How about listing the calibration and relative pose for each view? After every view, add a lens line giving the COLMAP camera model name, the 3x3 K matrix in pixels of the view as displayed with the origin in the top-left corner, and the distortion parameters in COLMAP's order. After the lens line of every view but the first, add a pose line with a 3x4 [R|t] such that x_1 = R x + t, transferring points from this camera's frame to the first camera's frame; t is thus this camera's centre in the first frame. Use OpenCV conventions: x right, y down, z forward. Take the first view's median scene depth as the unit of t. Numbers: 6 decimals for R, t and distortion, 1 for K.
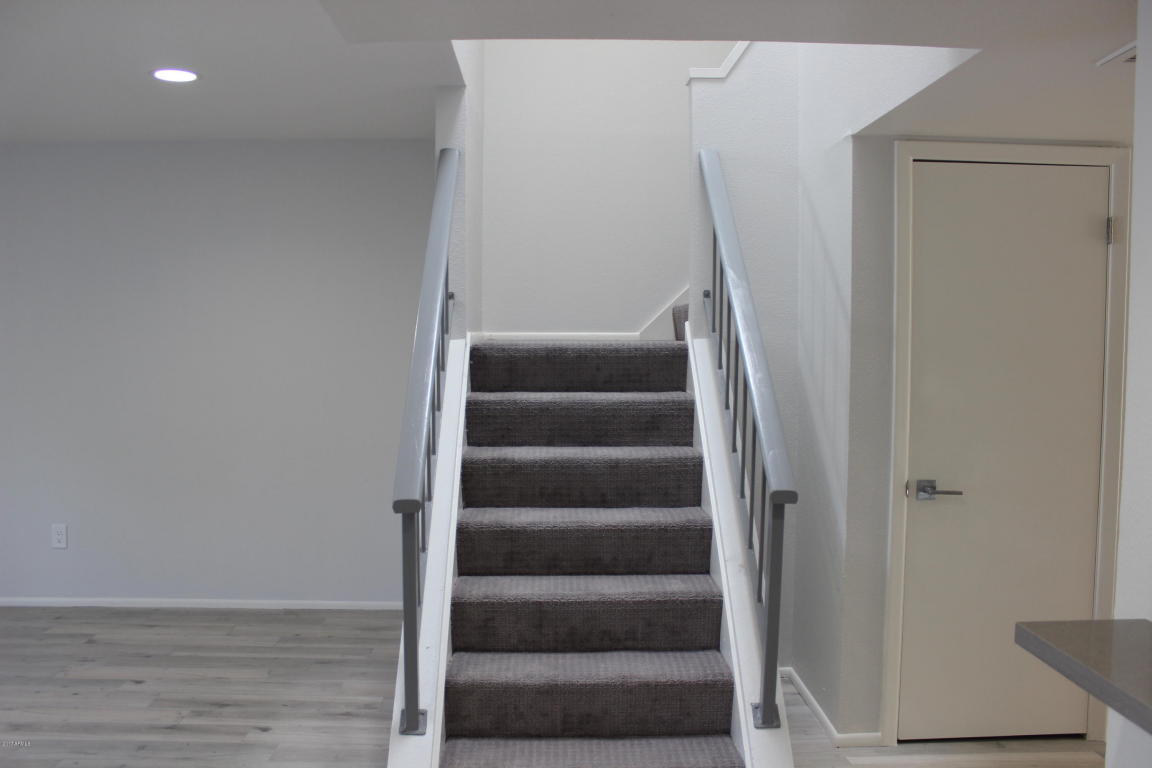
lens RADIAL K [[952.2, 0, 575.1], [0, 952.2, 395.8], [0, 0, 1]] dist [-0.161086, 0.134477]
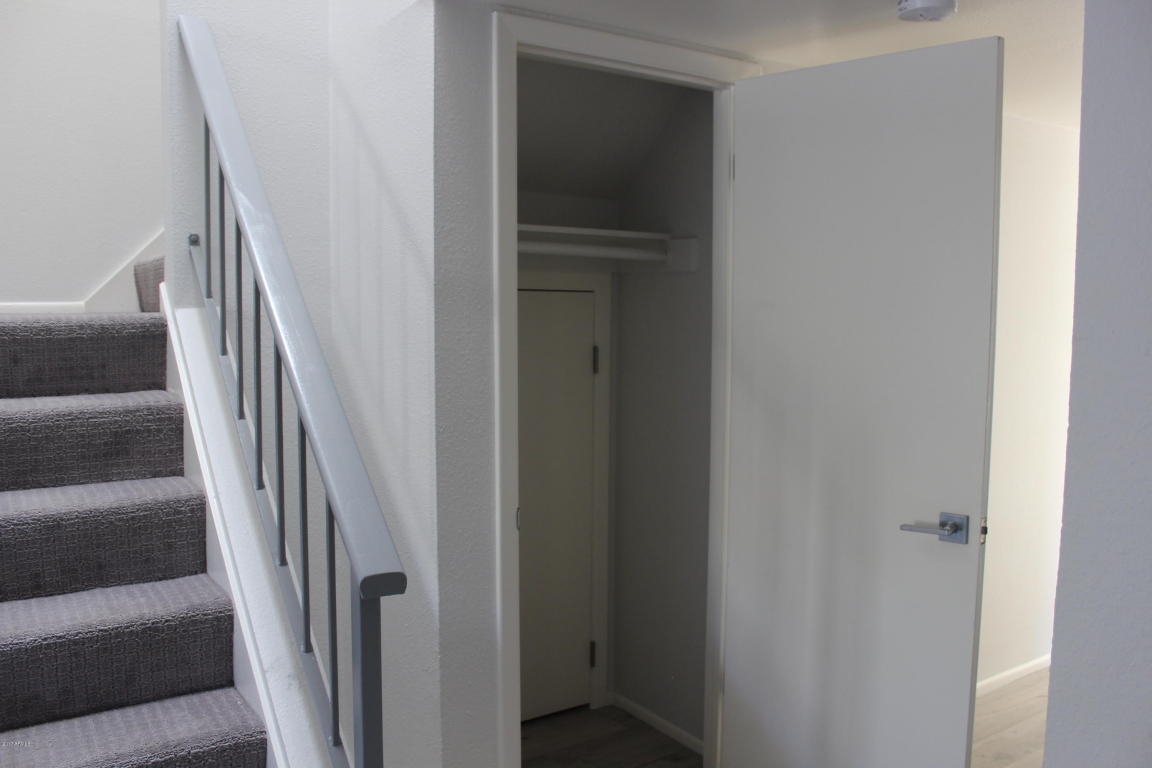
lens RADIAL K [[952.2, 0, 575.1], [0, 952.2, 395.8], [0, 0, 1]] dist [-0.161086, 0.134477]
pose [[0.847857, -0.052052, 0.527663, 0.019384], [0.035868, 0.998521, 0.040867, -0.017382], [-0.529010, -0.015723, 0.848470, 0.327865]]
